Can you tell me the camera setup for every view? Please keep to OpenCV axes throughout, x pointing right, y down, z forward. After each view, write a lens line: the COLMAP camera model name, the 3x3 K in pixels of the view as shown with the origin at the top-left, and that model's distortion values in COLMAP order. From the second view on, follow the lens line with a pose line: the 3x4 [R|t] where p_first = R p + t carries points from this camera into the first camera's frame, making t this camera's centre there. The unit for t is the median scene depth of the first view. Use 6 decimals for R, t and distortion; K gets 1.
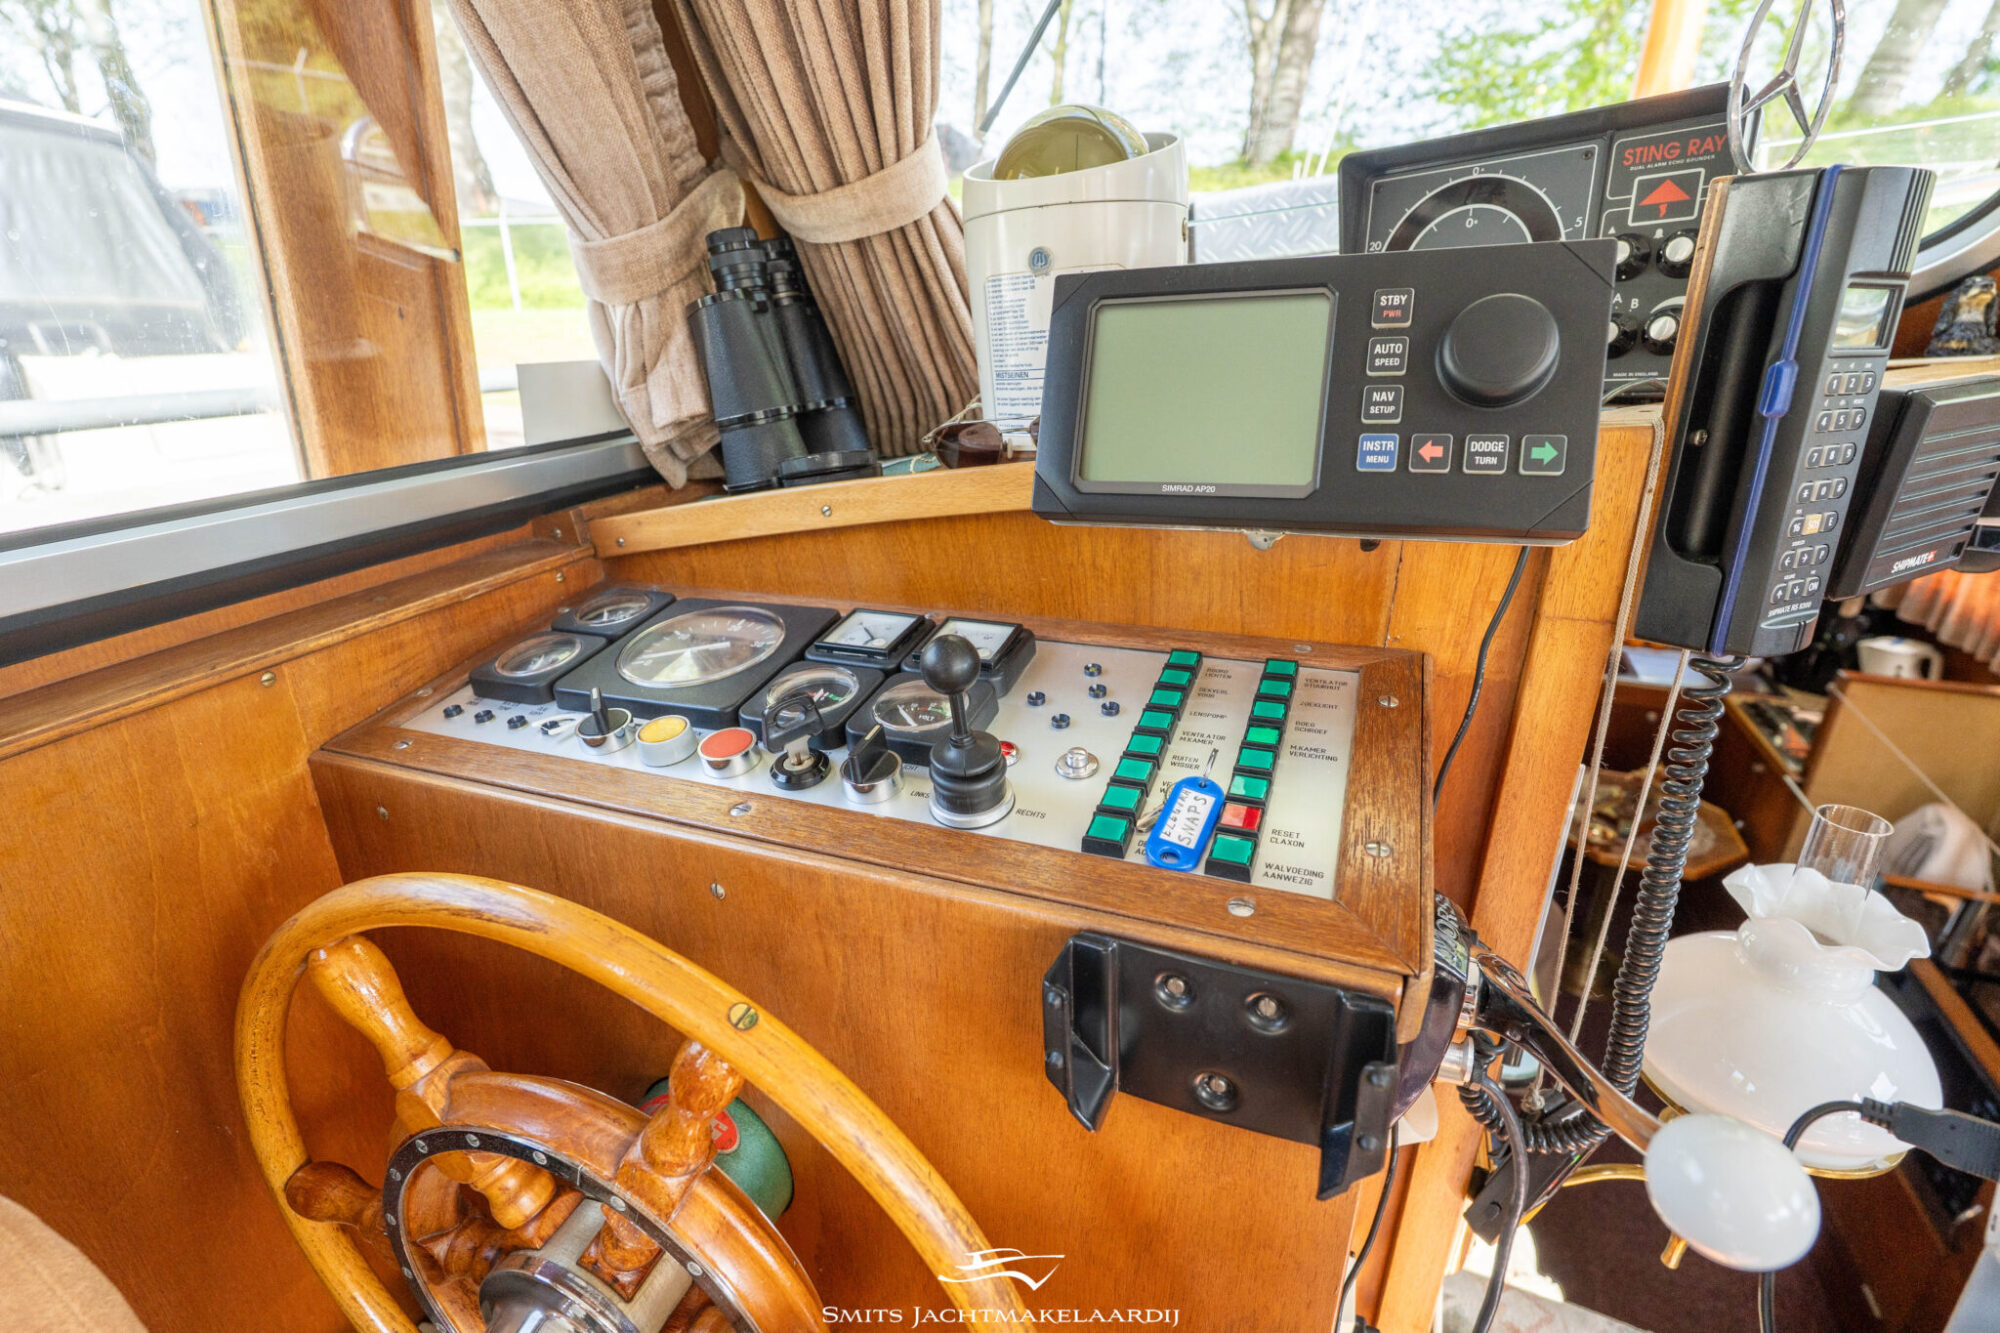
lens RADIAL K [[924.1, 0, 1001.7], [0, 924.1, 666.1], [0, 0, 1]] dist [-0.002813, 0.000183]
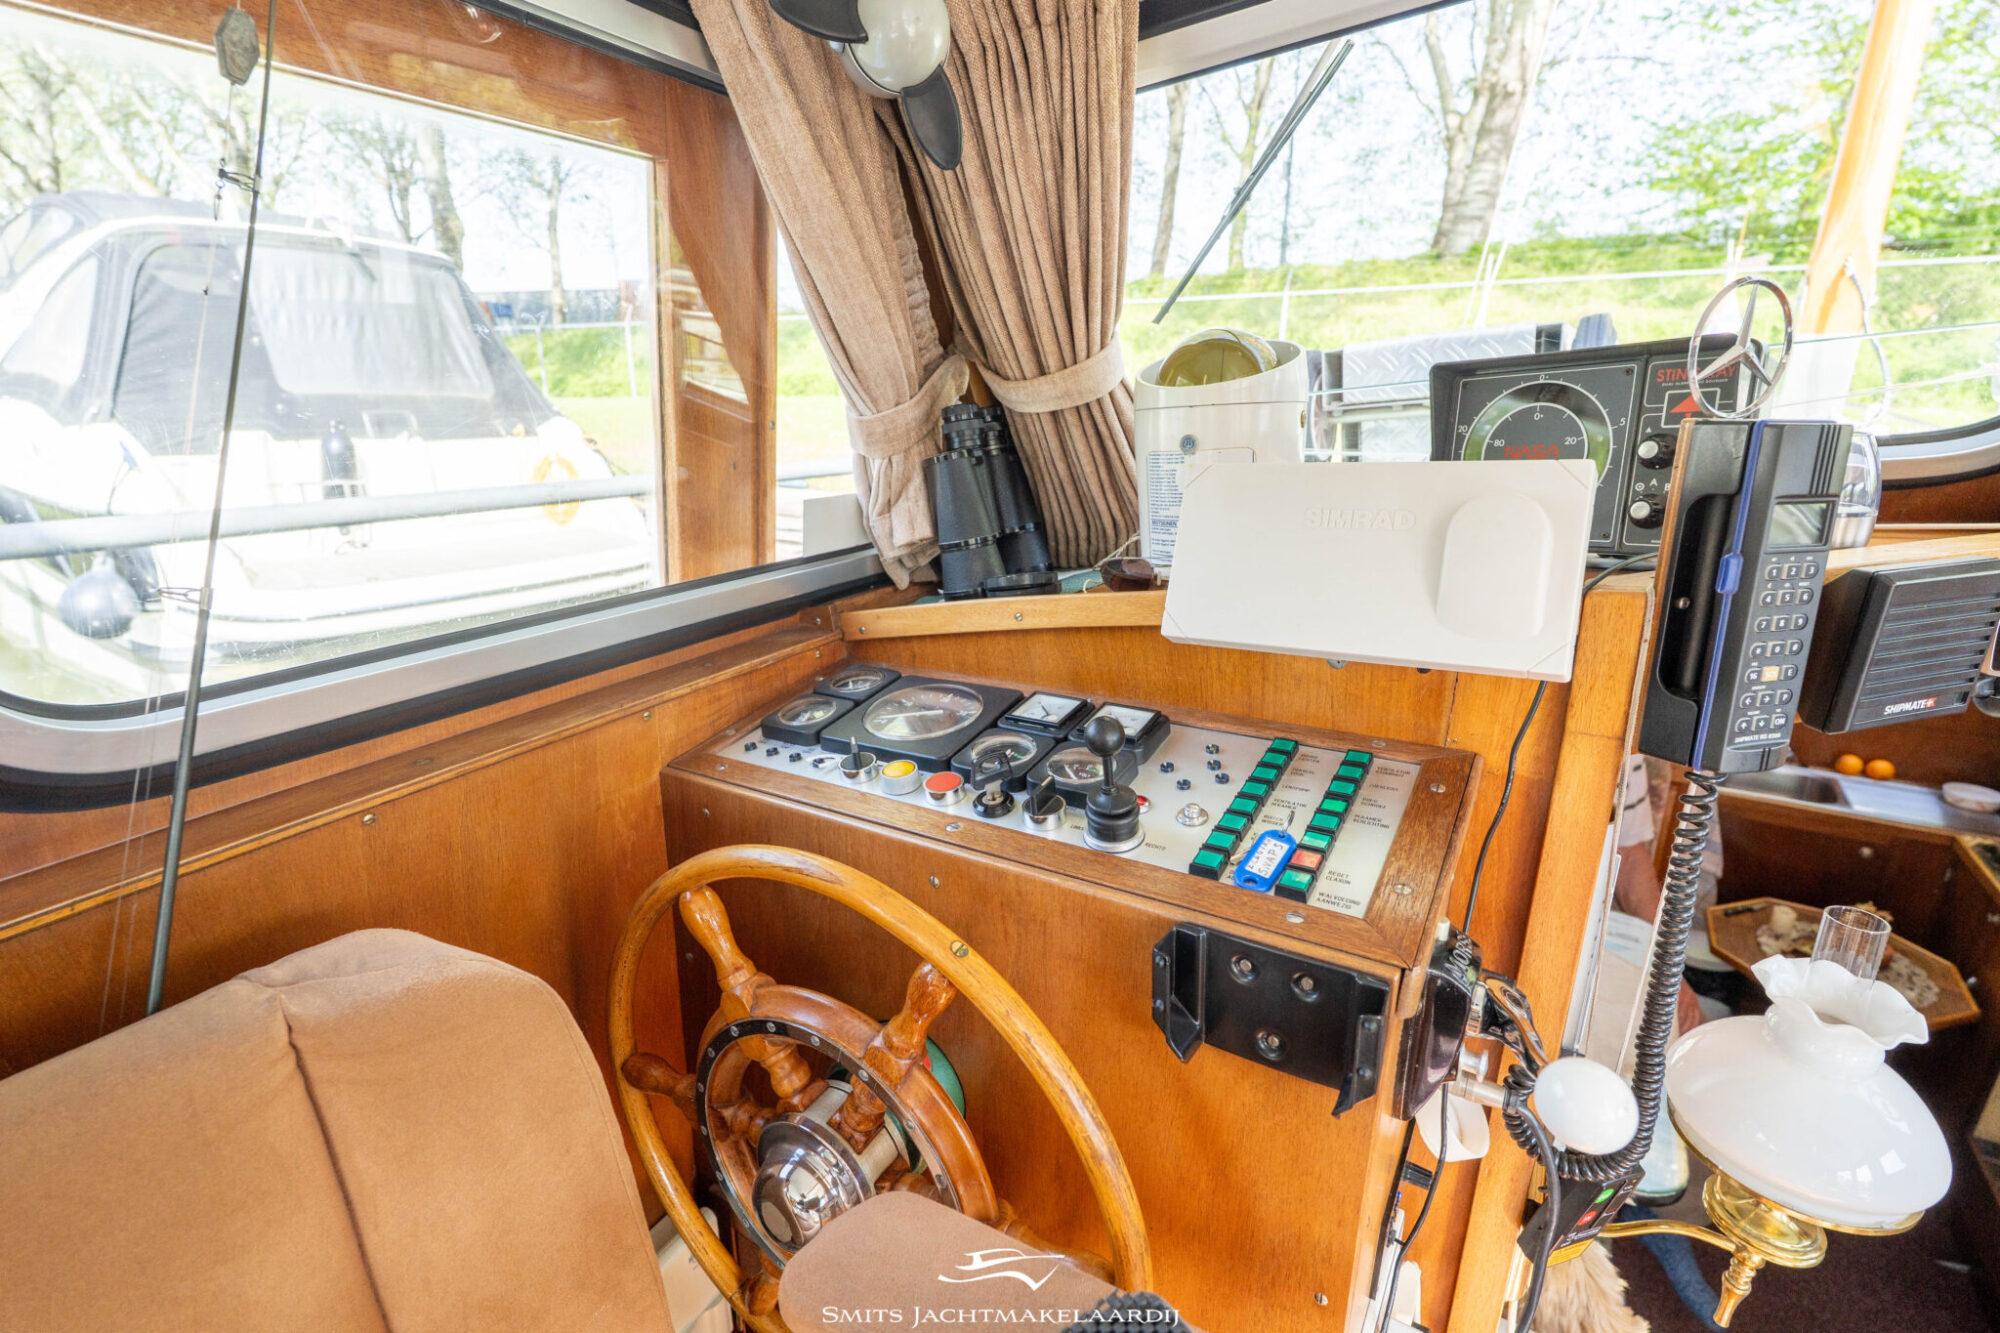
lens RADIAL K [[924.1, 0, 1001.7], [0, 924.1, 666.1], [0, 0, 1]] dist [-0.002813, 0.000183]
pose [[0.983921, 0.055305, -0.169828, 0.020278], [-0.069366, 0.994537, -0.078006, 0.010148], [0.164586, 0.088532, 0.982381, -0.359596]]
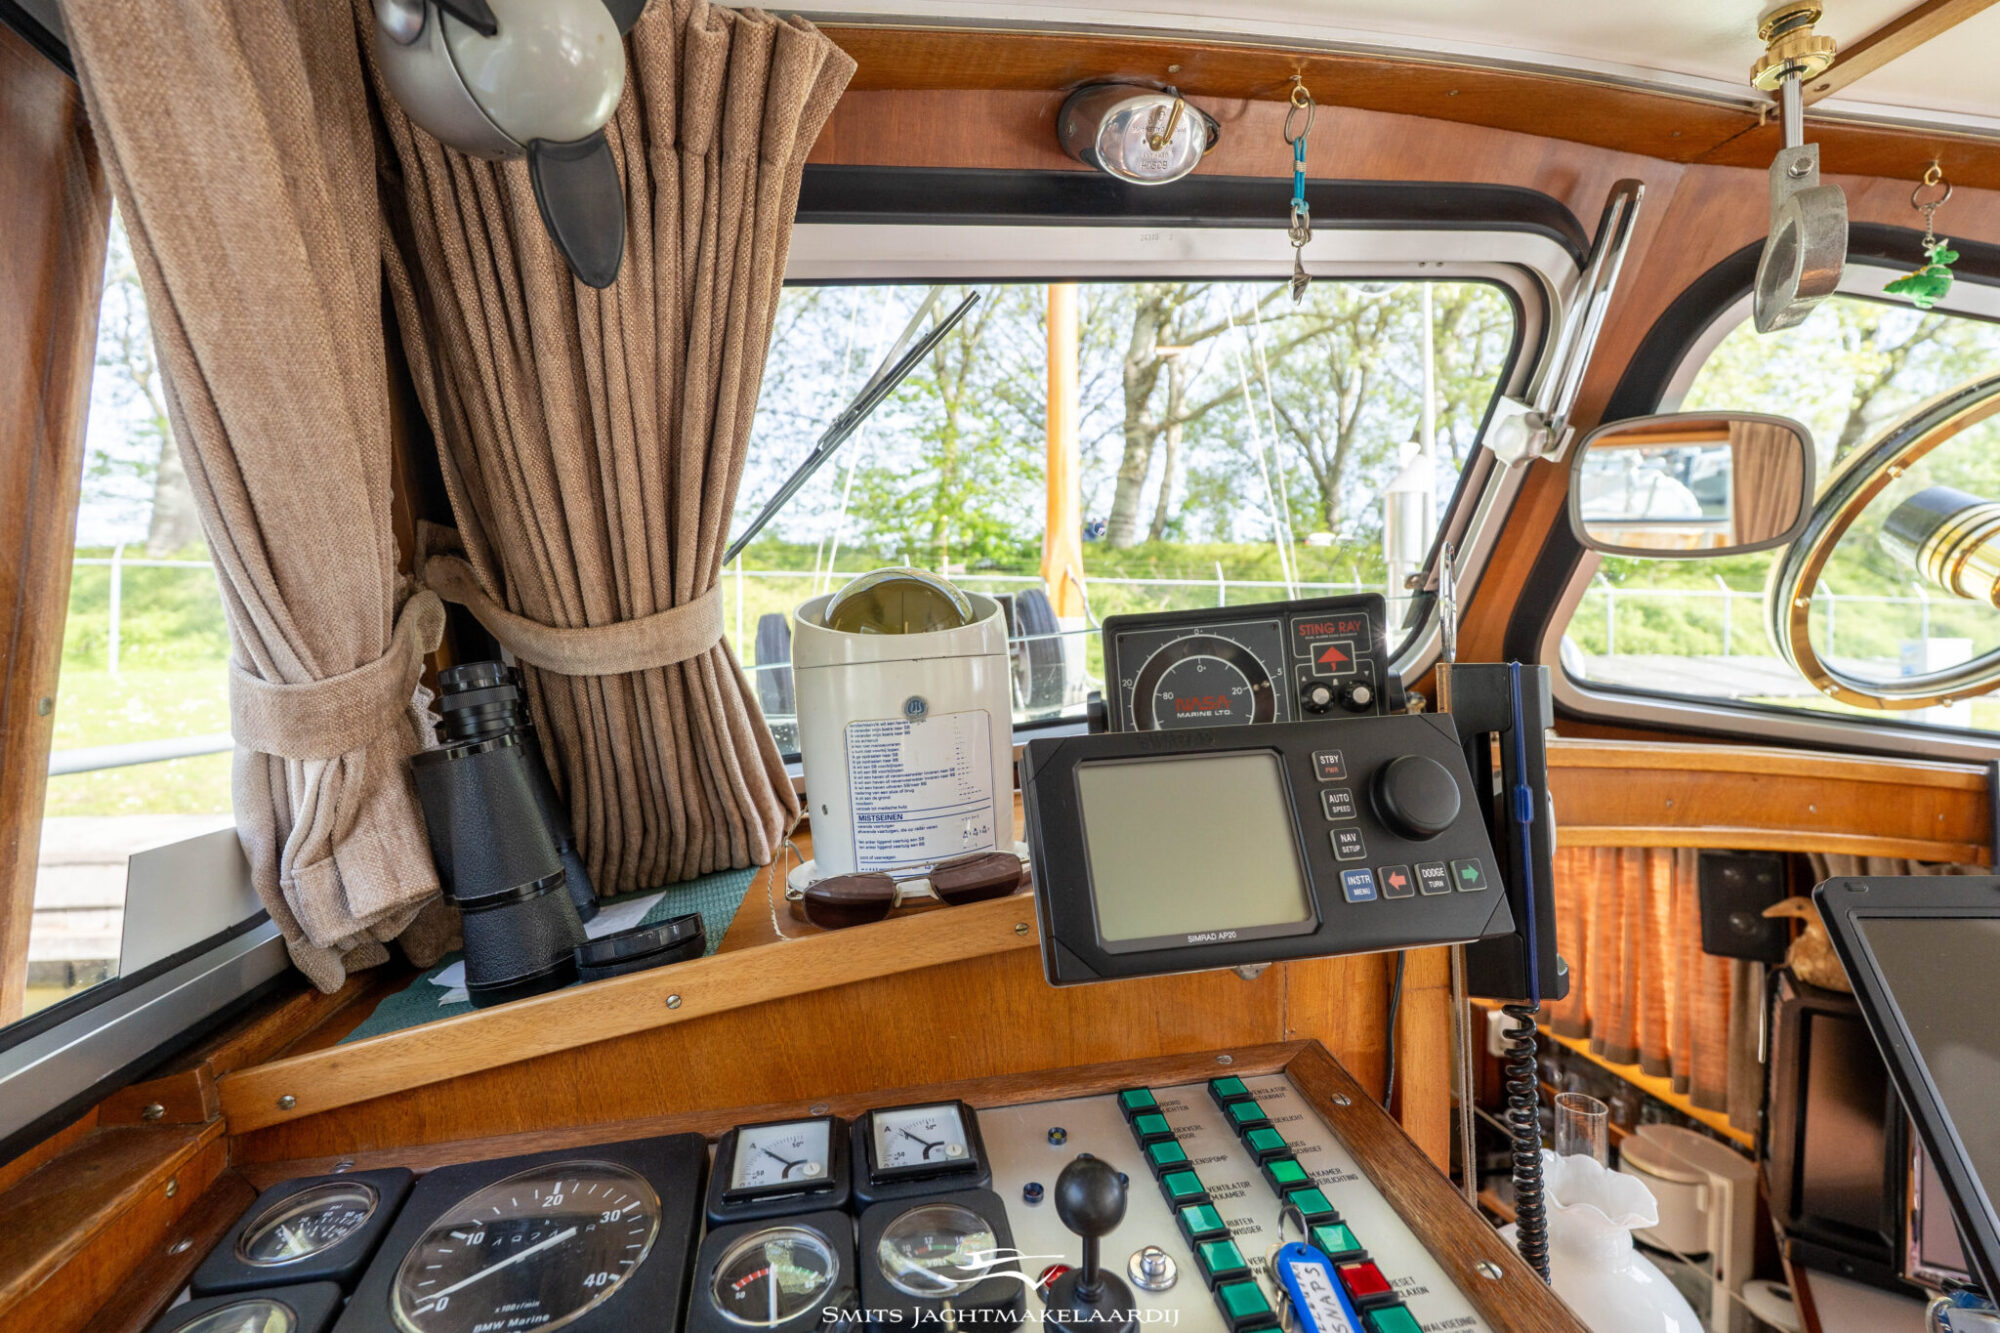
lens RADIAL K [[921.9, 0, 1000.1], [0, 921.9, 671.4], [0, 0, 1]] dist [-0.000888, 0.000052]
pose [[0.845794, -0.003890, 0.533495, -0.431325], [0.196016, 0.932300, -0.303963, -0.157835], [-0.496195, 0.361664, 0.789297, 0.150175]]
